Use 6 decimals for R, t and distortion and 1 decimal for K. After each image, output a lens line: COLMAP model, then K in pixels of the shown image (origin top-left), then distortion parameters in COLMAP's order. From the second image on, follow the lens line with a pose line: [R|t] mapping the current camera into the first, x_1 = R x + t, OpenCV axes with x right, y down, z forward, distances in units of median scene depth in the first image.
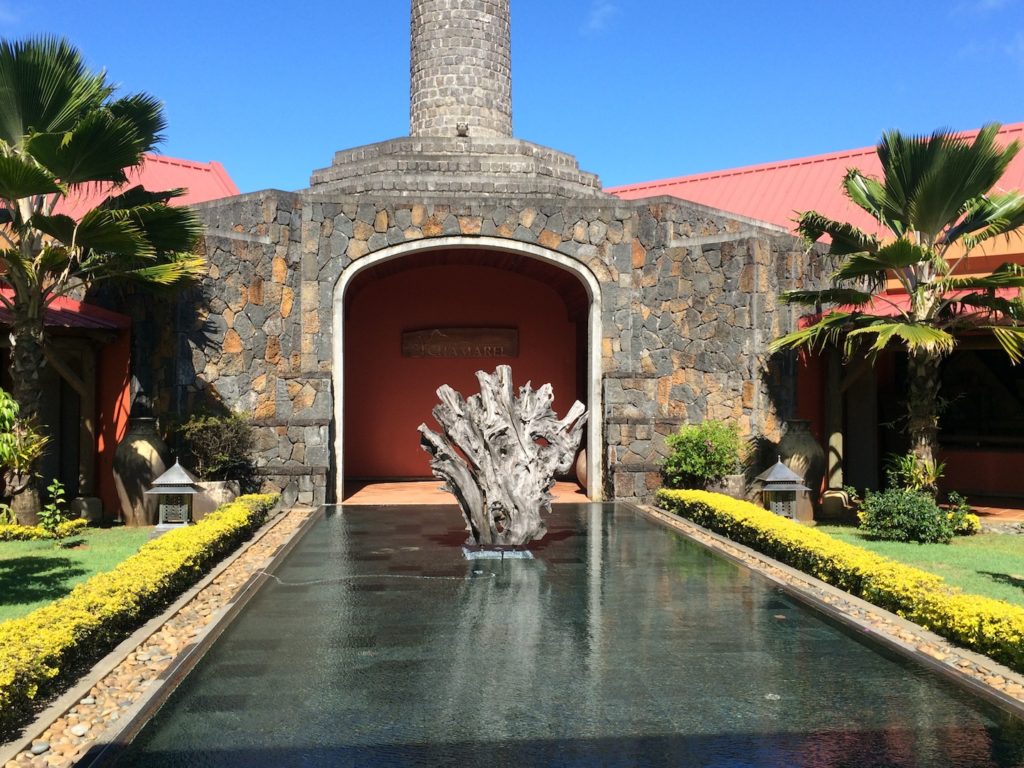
lens RADIAL K [[1045.1, 0, 512.0], [0, 1045.1, 384.0], [0, 0, 1]] dist [0.061901, 0.001599]
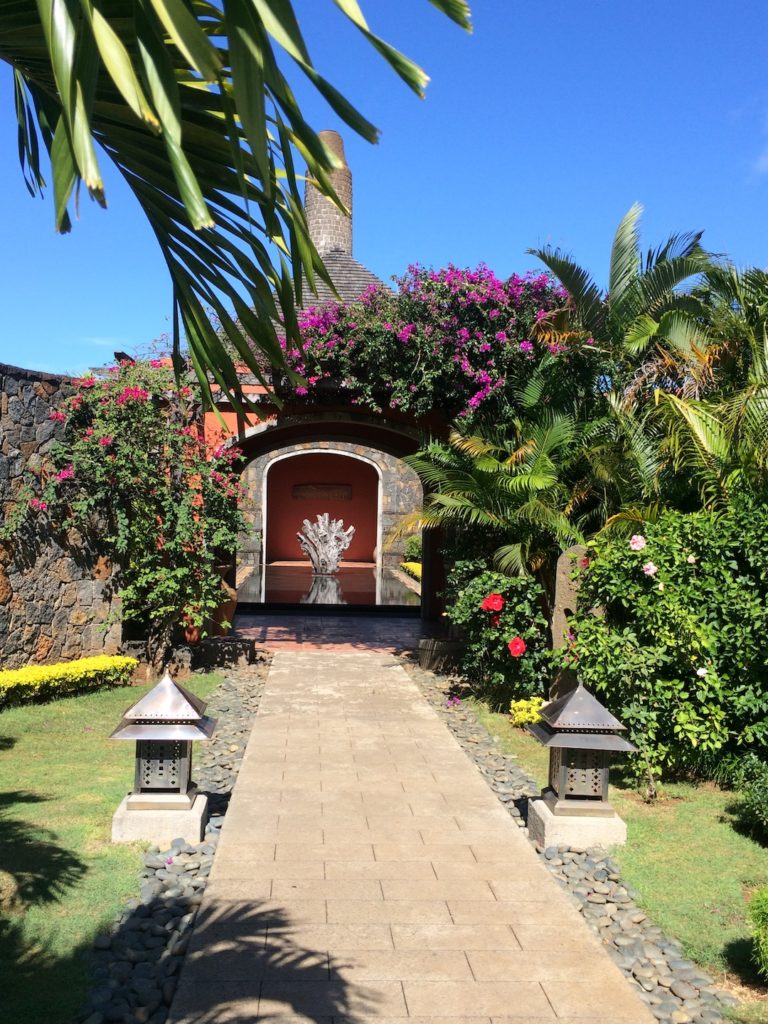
lens RADIAL K [[1045.1, 0, 384.0], [0, 1045.1, 512.0], [0, 0, 1]] dist [0.061901, 0.001599]
pose [[0.999532, 0.023591, -0.019485, 0.138501], [-0.023290, 0.999607, 0.015576, -0.046148], [0.019844, -0.015115, 0.999689, -1.270874]]
